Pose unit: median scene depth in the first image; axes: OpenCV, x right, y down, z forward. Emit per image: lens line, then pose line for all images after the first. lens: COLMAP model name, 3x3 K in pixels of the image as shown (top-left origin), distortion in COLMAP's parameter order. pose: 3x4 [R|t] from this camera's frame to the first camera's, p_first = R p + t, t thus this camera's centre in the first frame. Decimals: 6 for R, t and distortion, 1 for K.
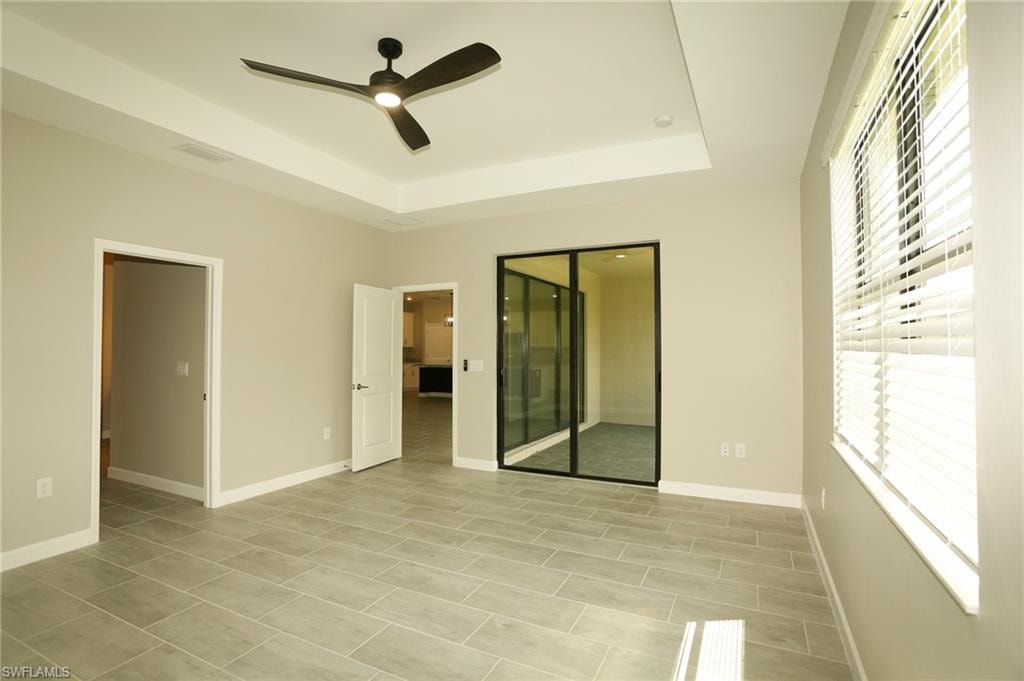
lens RADIAL K [[494.3, 0, 509.1], [0, 494.3, 333.3], [0, 0, 1]] dist [-0.074769, 0.035376]
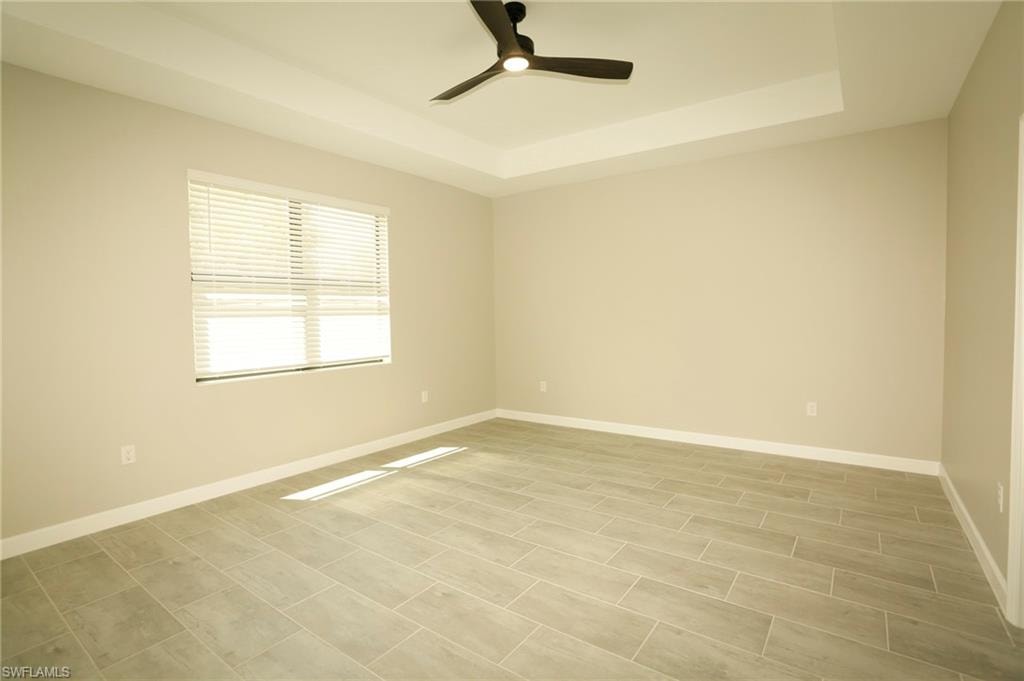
lens RADIAL K [[494.3, 0, 509.1], [0, 494.3, 333.3], [0, 0, 1]] dist [-0.074769, 0.035376]
pose [[-0.985318, 0.007467, 0.170567, -0.402842], [0.009940, 0.999857, 0.013648, 0.063845], [-0.170441, 0.015143, -0.985252, 2.012806]]
